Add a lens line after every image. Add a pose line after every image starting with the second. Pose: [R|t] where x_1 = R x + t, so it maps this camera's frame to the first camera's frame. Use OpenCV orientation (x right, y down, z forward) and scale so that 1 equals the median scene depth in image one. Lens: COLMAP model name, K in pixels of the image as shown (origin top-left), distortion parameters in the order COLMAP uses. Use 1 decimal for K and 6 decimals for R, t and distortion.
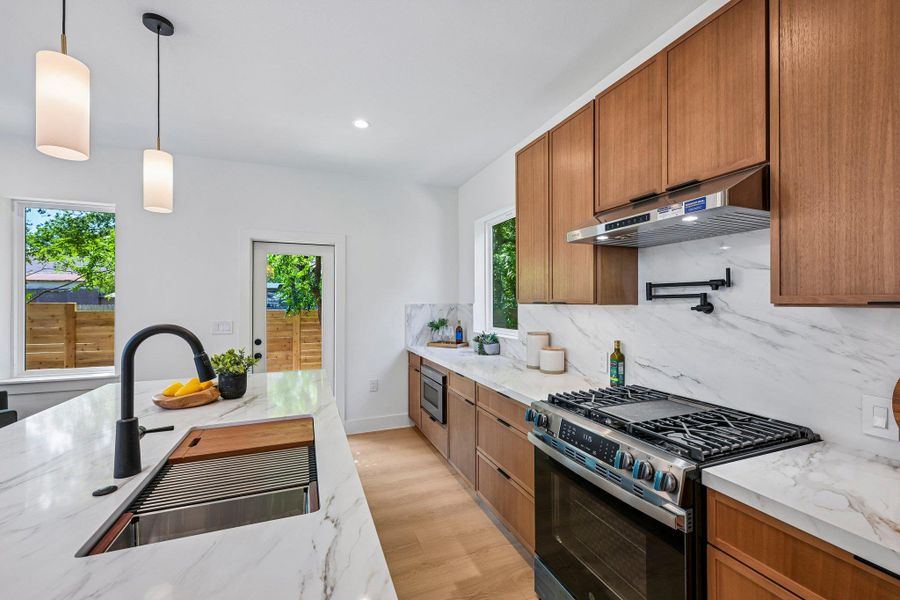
lens RADIAL K [[370.8, 0, 449.8], [0, 370.8, 299.0], [0, 0, 1]] dist [-0.000100, -0.000843]
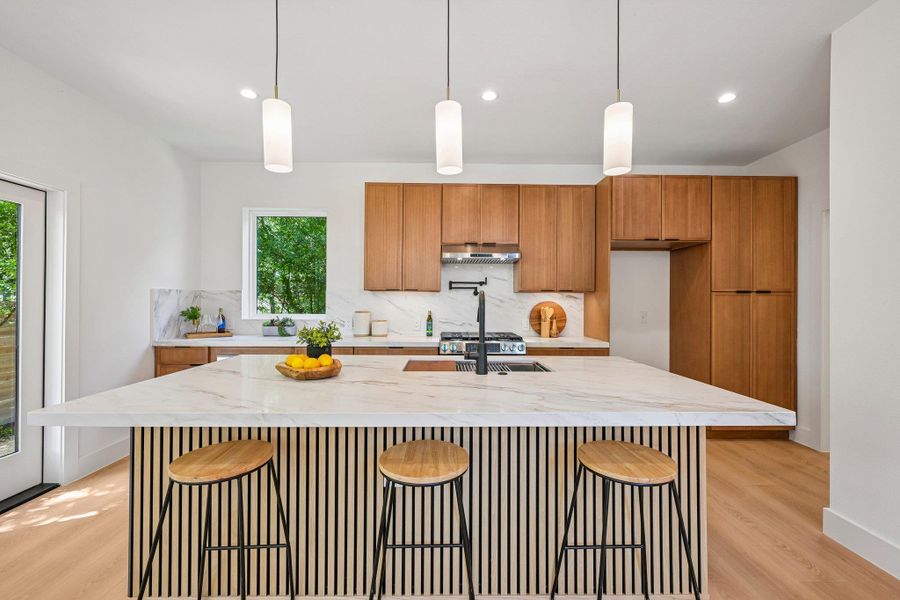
lens RADIAL K [[370.8, 0, 448.9], [0, 370.8, 300.3], [0, 0, 1]] dist [-0.000100, -0.000843]
pose [[0.340473, 0.005647, 0.940237, -1.289419], [-0.014902, 0.999889, -0.000609, 0.058936], [-0.940136, -0.013804, 0.340520, 0.279042]]
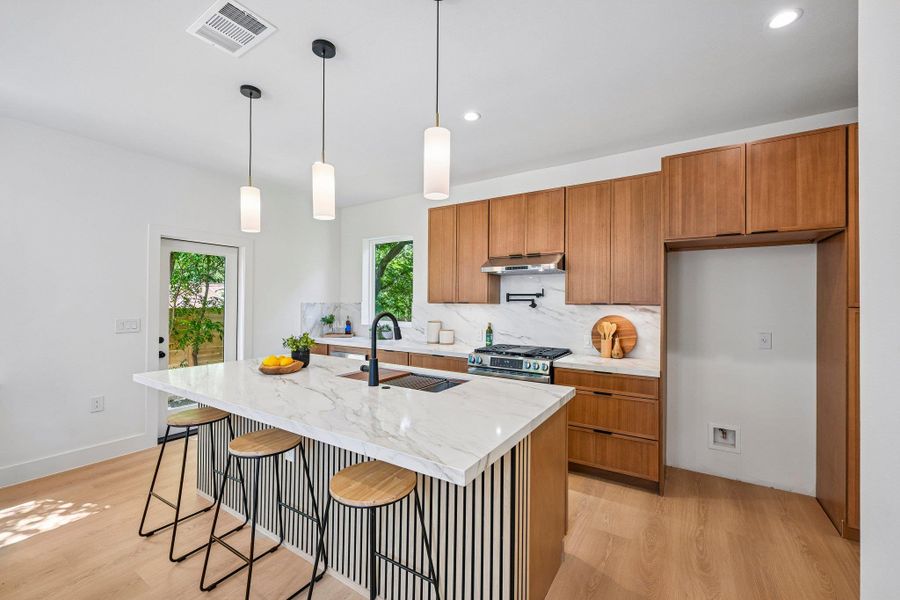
lens RADIAL K [[370.8, 0, 450.4], [0, 370.8, 301.0], [0, 0, 1]] dist [-0.000100, -0.000843]
pose [[0.807697, 0.007881, 0.589545, -0.858423], [-0.013221, 0.999901, 0.004747, -0.006237], [-0.589449, -0.011629, 0.807722, -0.438591]]
